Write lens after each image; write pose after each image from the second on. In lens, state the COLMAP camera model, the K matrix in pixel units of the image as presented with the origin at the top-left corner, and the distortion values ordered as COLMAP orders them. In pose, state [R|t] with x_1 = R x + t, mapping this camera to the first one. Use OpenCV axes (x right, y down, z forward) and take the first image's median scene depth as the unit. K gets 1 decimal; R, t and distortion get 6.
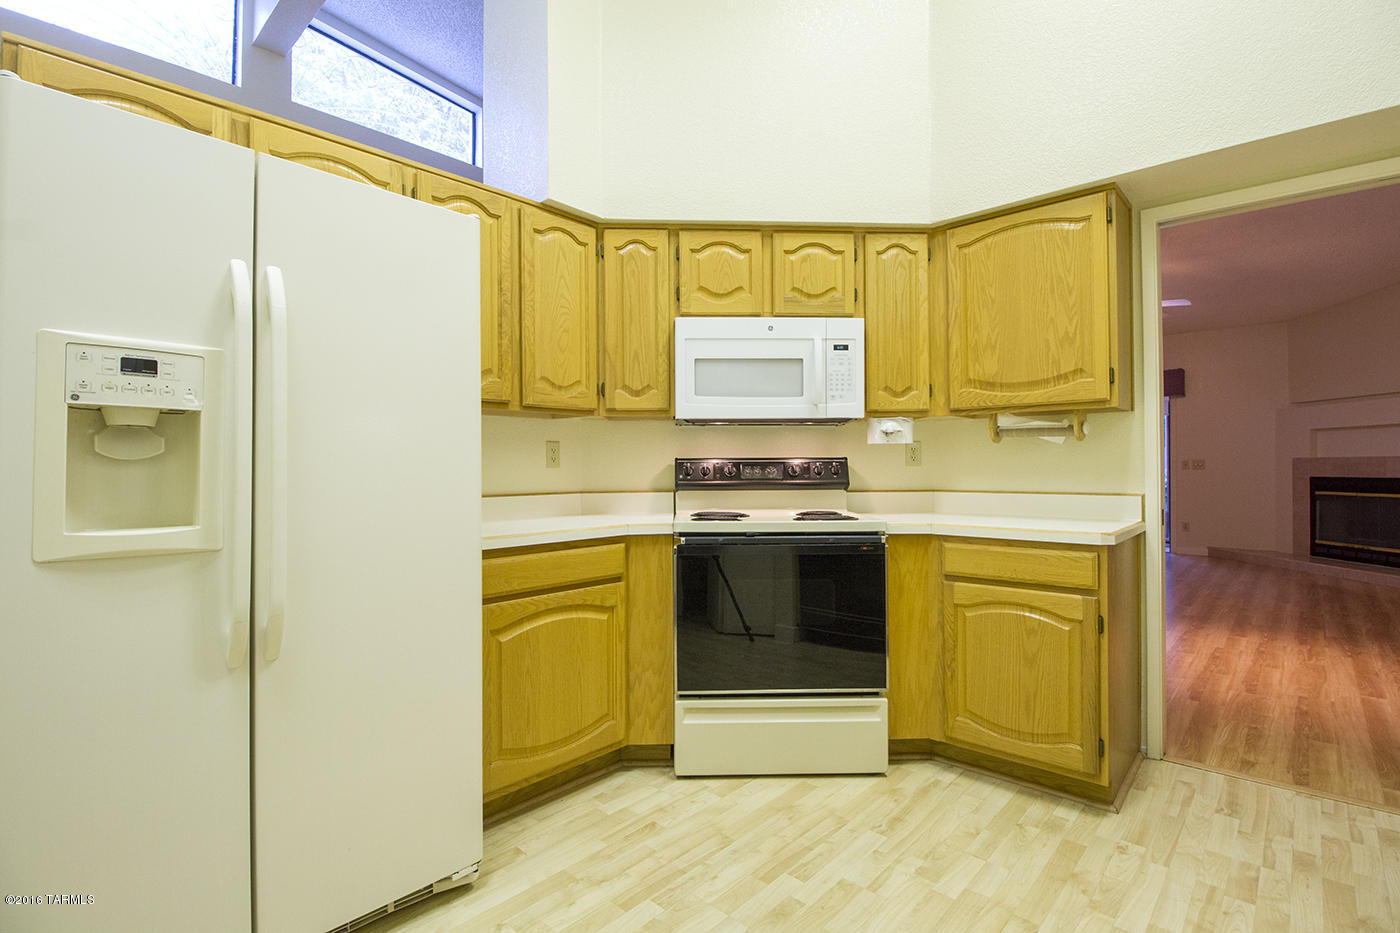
lens RADIAL K [[657.1, 0, 705.5], [0, 657.1, 460.8], [0, 0, 1]] dist [-0.000545, -0.012630]
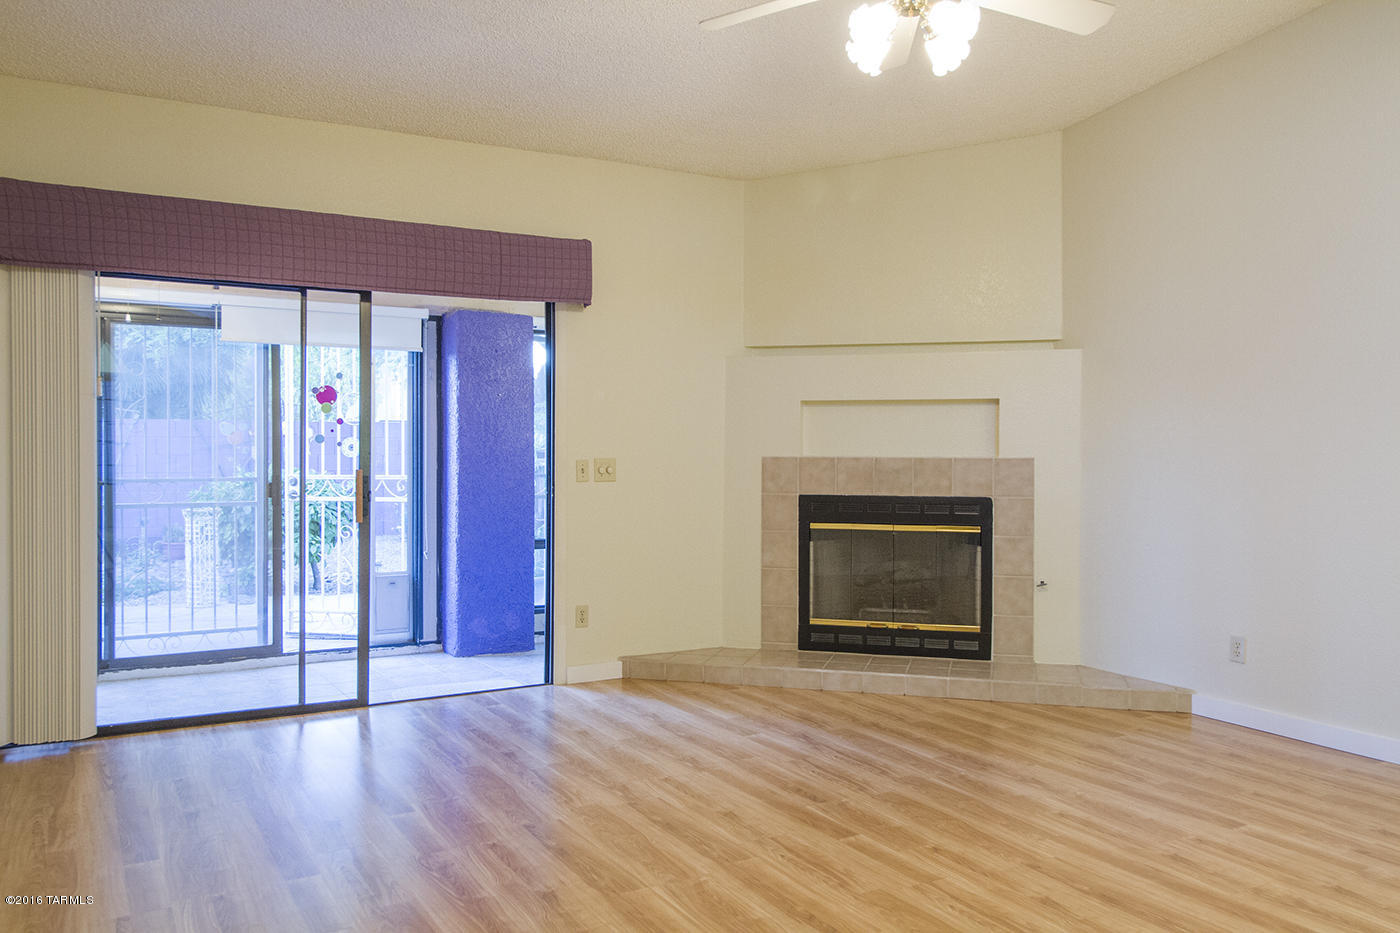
lens RADIAL K [[1087.0, 0, 714.3], [0, 1087.0, 465.8], [0, 0, 1]] dist [0.002394, -0.006450]
pose [[0.277285, -0.009053, 0.960745, 0.270975], [-0.017374, 0.999745, 0.014435, -0.025815], [-0.960631, -0.020695, 0.277057, 2.314304]]
